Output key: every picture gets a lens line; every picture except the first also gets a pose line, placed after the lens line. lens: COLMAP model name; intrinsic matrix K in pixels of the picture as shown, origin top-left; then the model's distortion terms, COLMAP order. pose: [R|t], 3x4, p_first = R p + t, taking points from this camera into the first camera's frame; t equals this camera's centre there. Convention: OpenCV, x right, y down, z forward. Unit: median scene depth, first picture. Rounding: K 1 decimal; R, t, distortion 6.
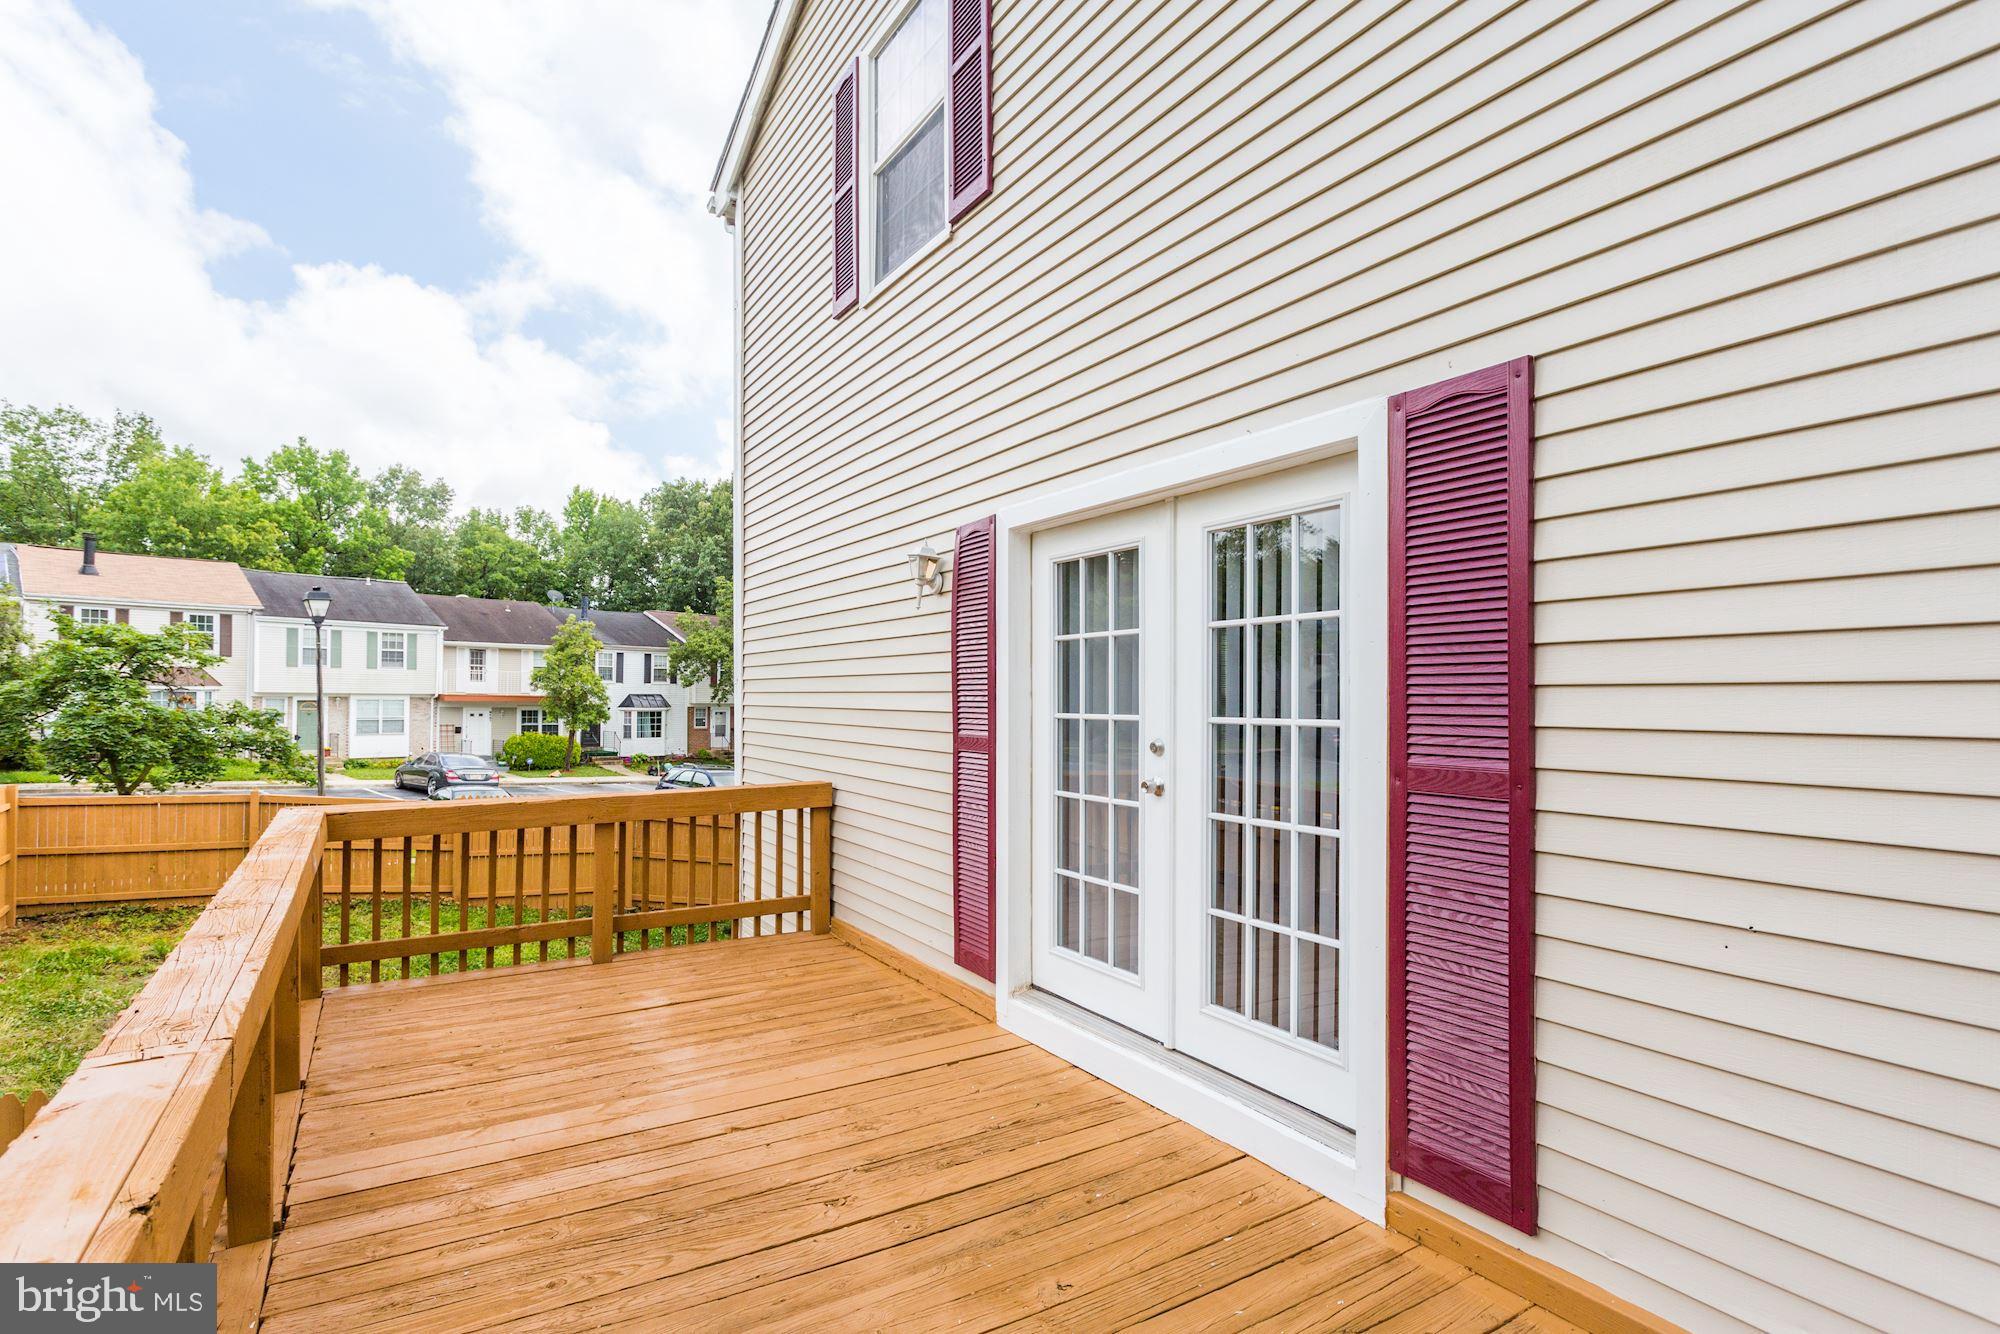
lens RADIAL K [[991.9, 0, 1008.6], [0, 991.9, 709.3], [0, 0, 1]] dist [-0.022302, 0.015162]
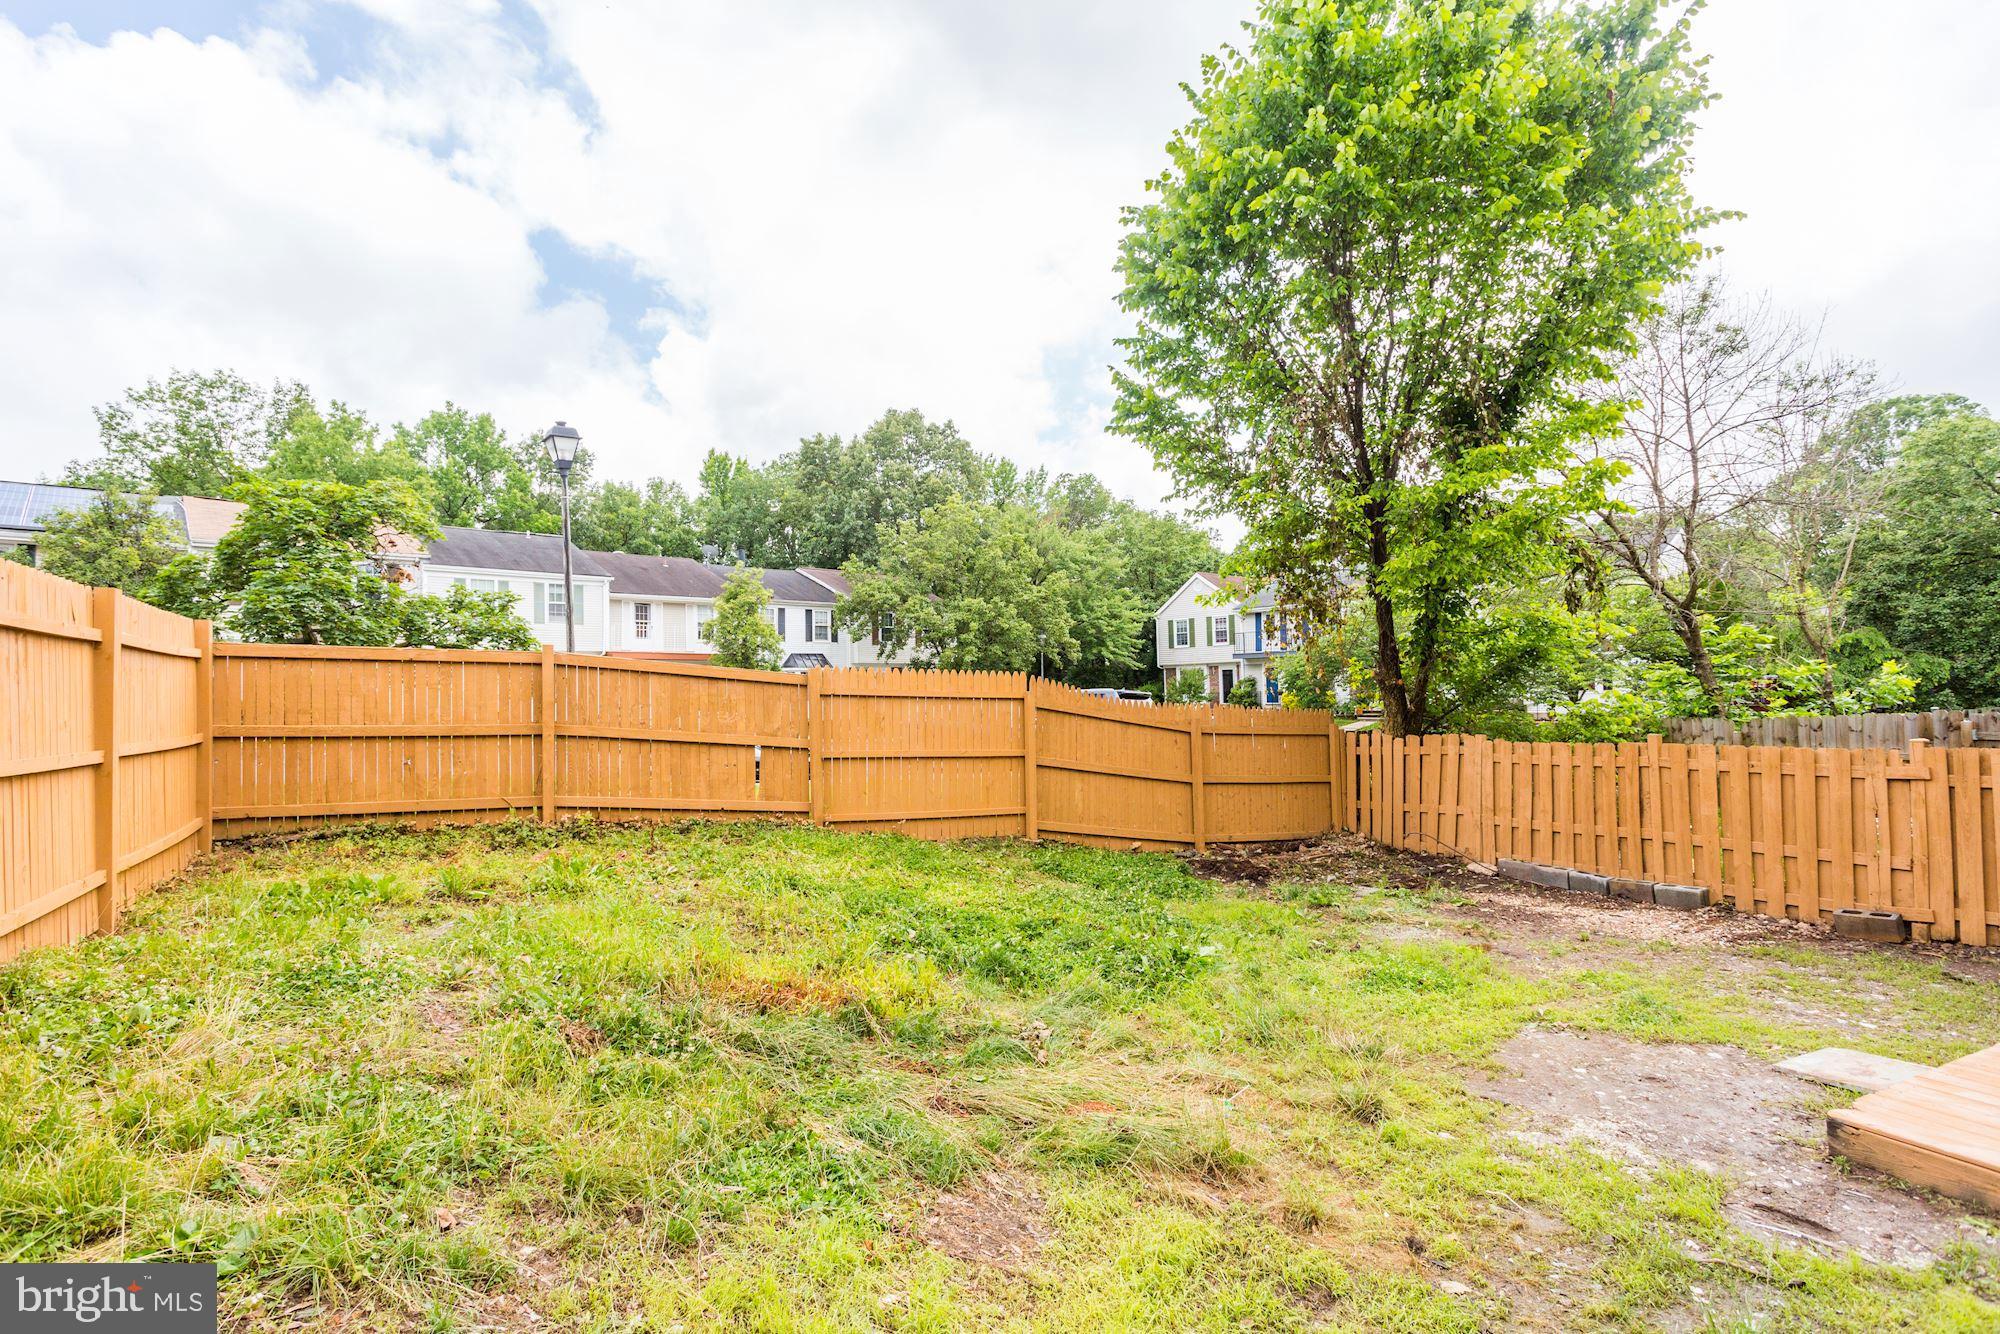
lens RADIAL K [[991.9, 0, 1008.2], [0, 991.9, 665.9], [0, 0, 1]] dist [-0.022302, 0.015162]
pose [[0.995443, -0.039072, -0.086983, -0.113996], [0.036703, 0.998915, -0.028676, 0.034562], [0.088010, 0.025353, 0.995797, 0.107575]]
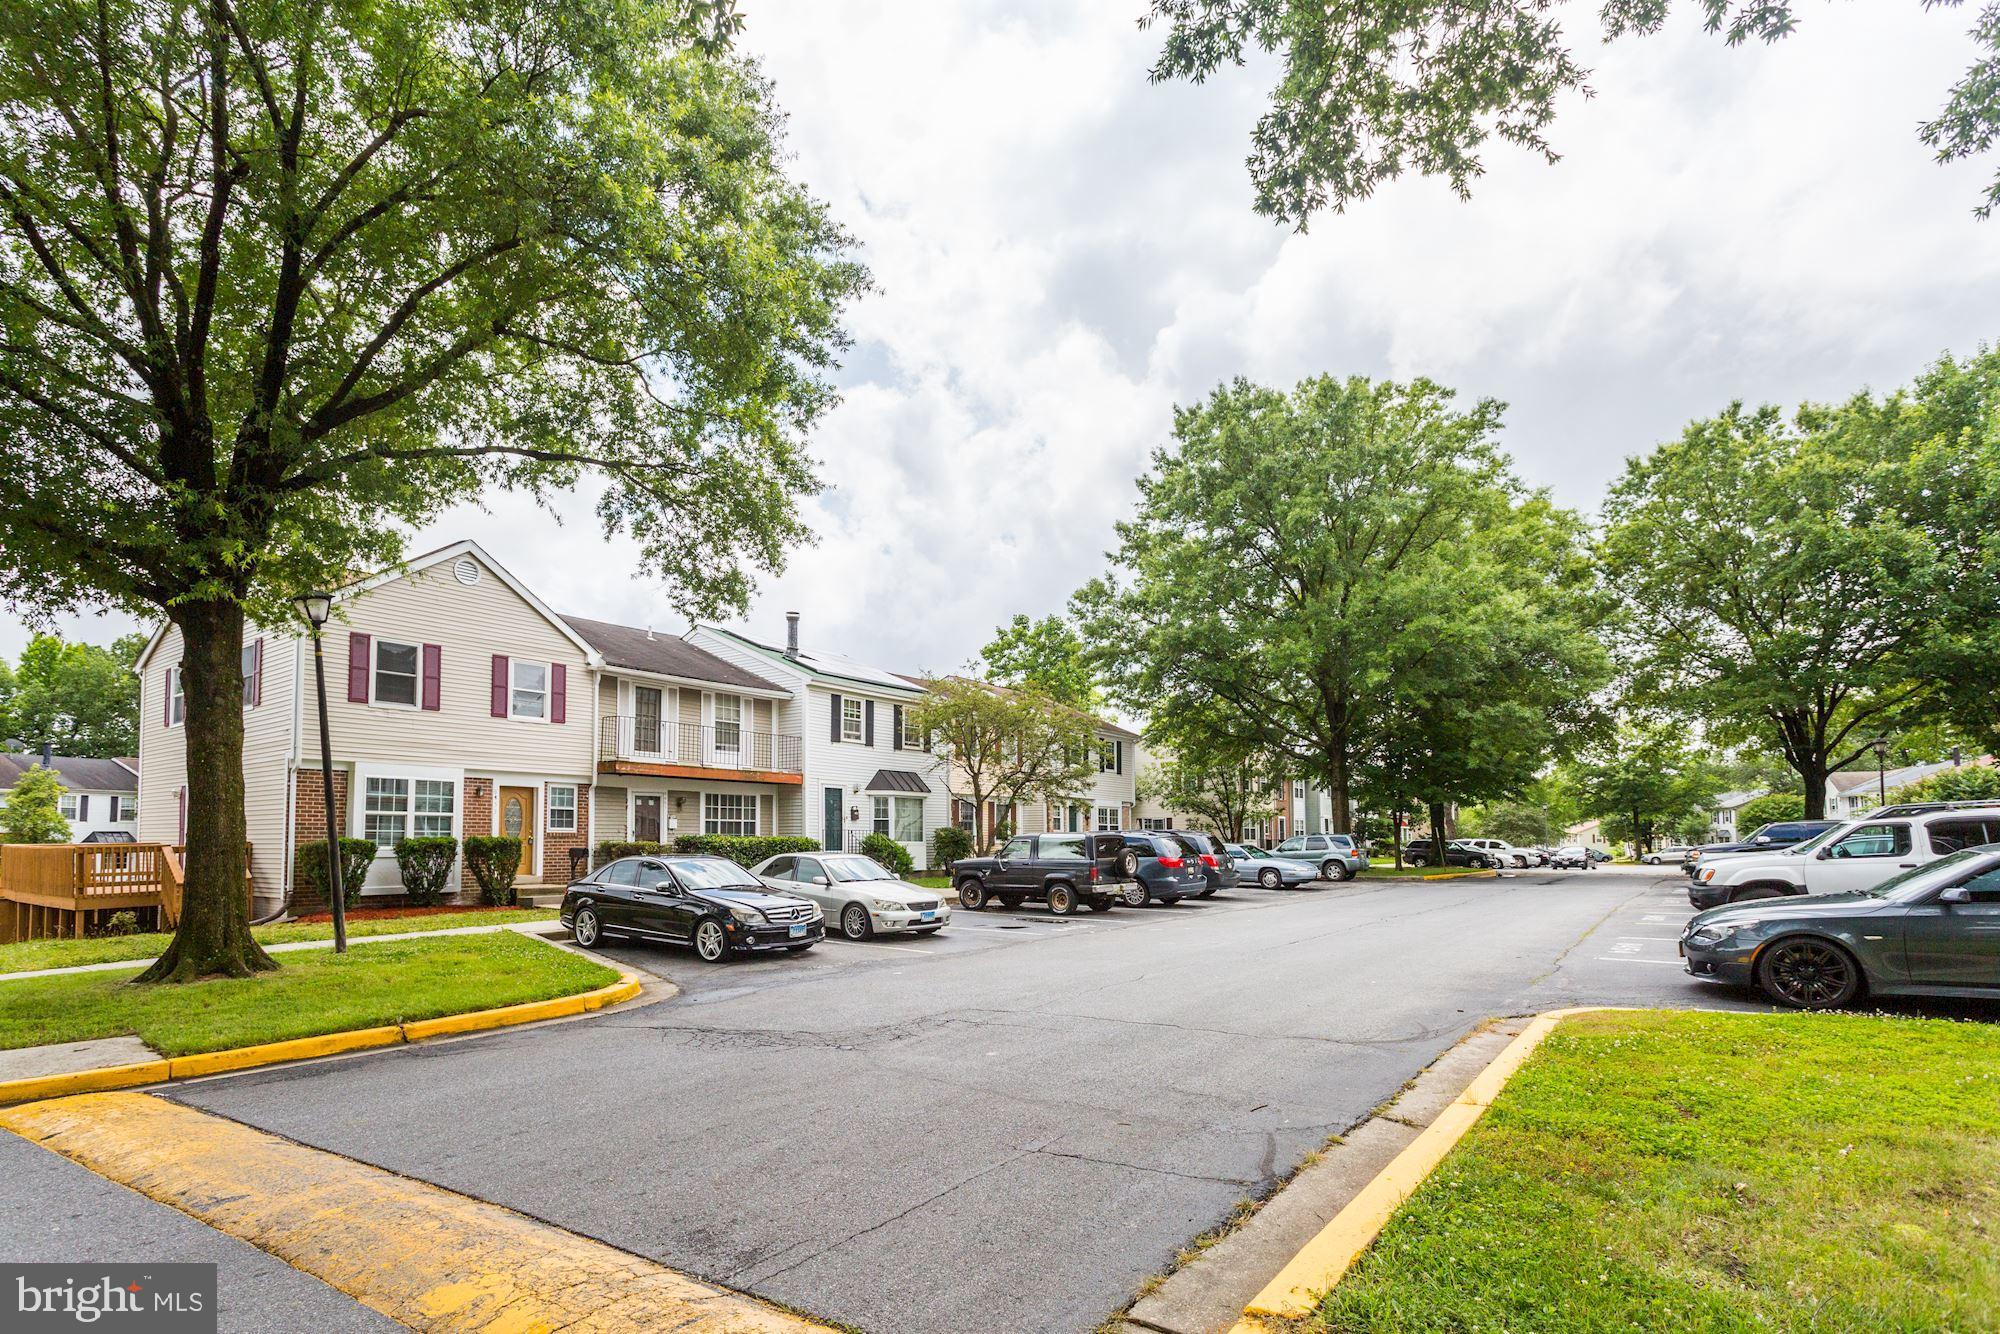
lens RADIAL K [[991.9, 0, 986.9], [0, 991.9, 799.6], [0, 0, 1]] dist [-0.022302, 0.015162]
pose [[0.930869, 0.011512, 0.365171, 0.172475], [0.007373, 0.998708, -0.050279, 0.013707], [-0.365278, 0.049496, 0.929582, -0.464395]]
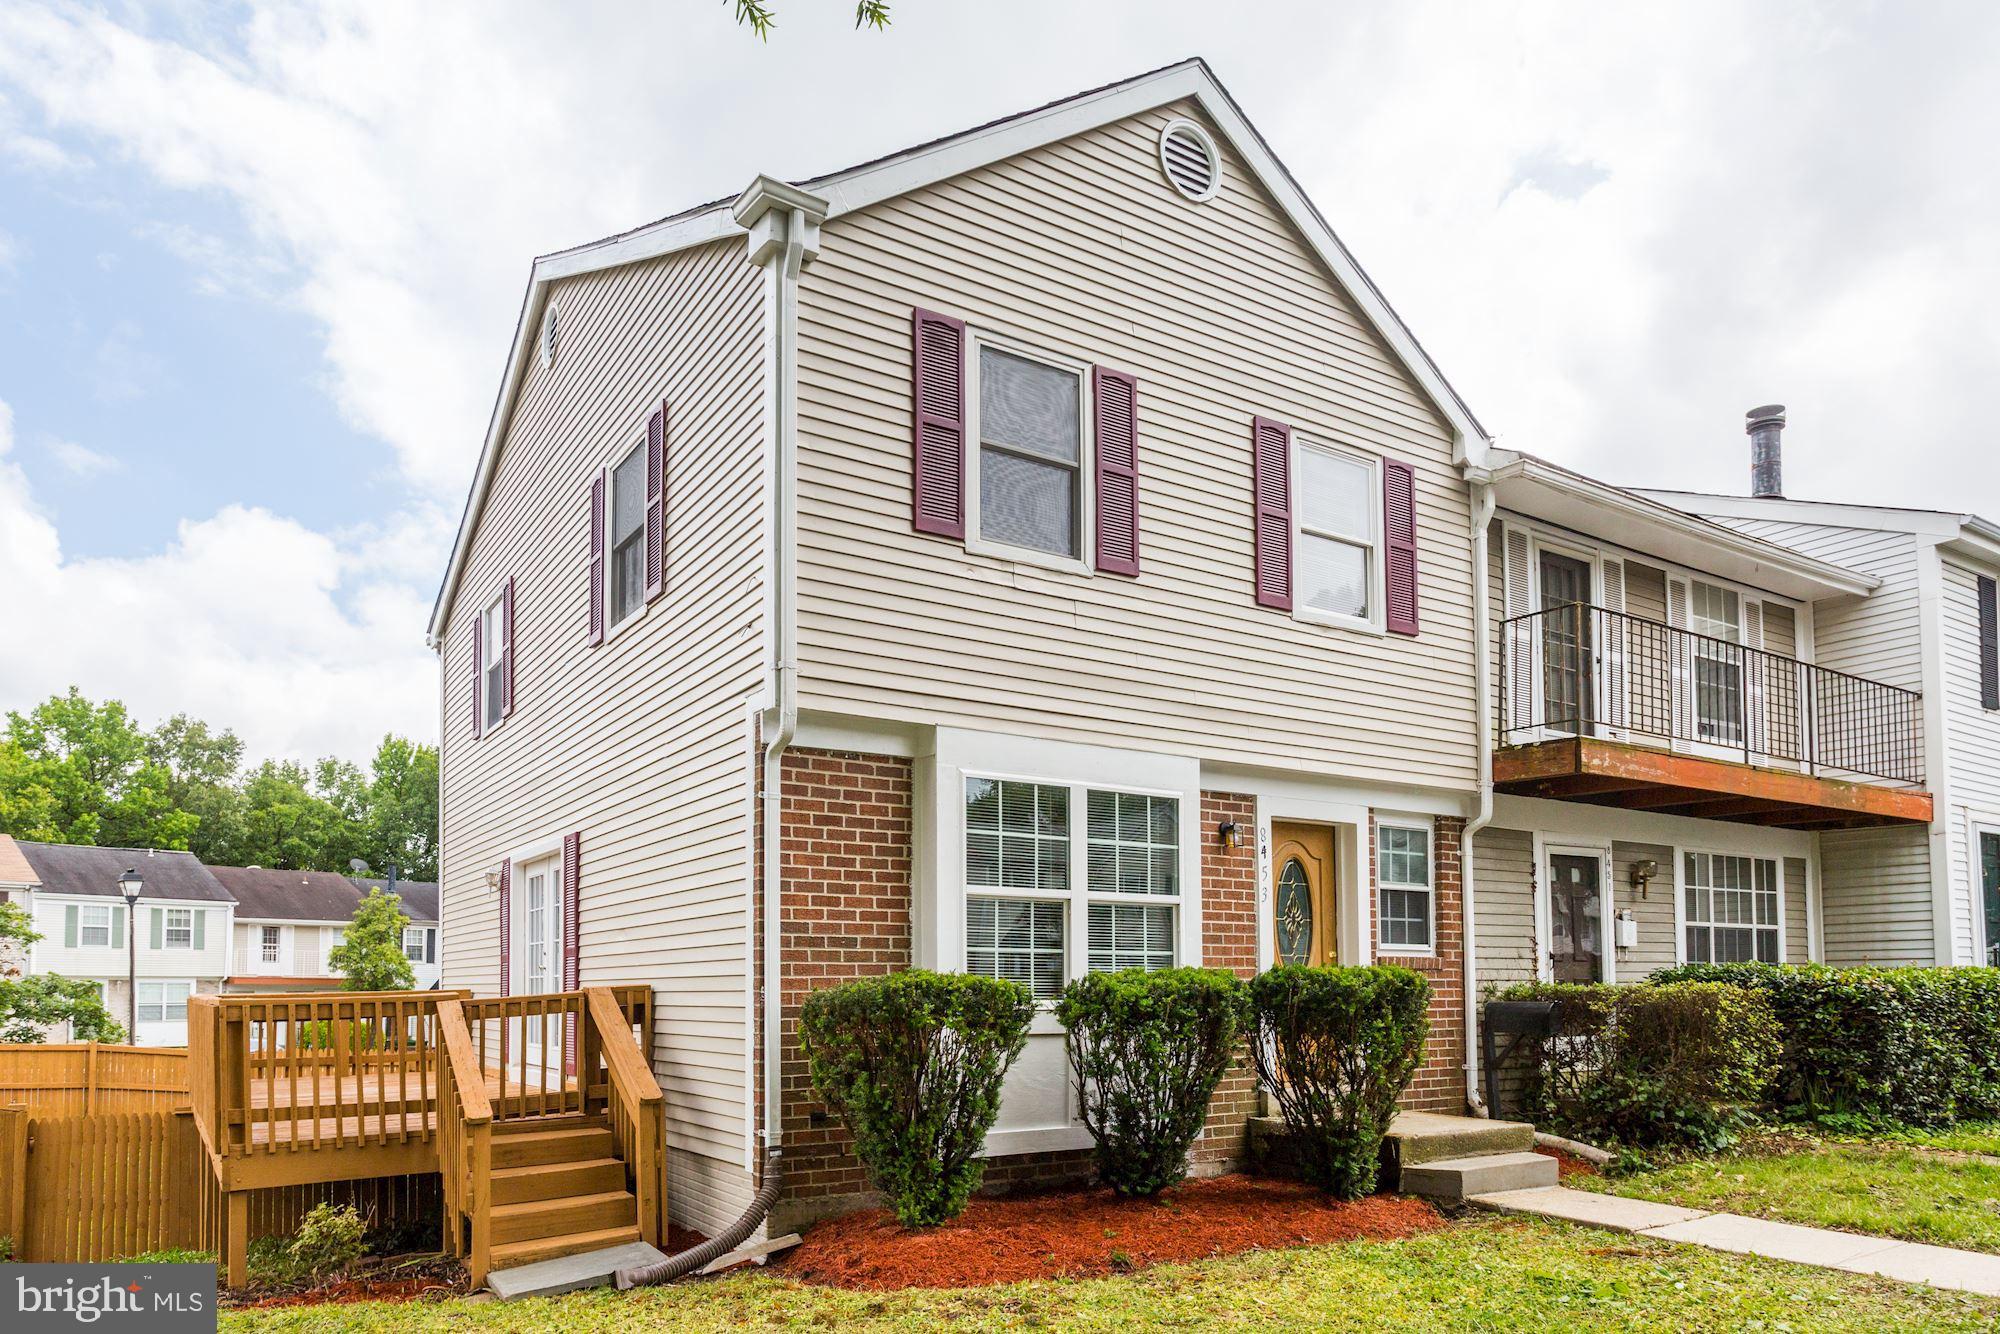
lens RADIAL K [[1299.4, 0, 972.6], [0, 1299.4, 939.5], [0, 0, 1]] dist [-0.016543, 0.010148]
pose [[0.999944, -0.006107, 0.008621, 0.086299], [0.006512, 0.998836, -0.047802, 0.011098], [-0.008319, 0.047855, 0.998820, -0.173462]]
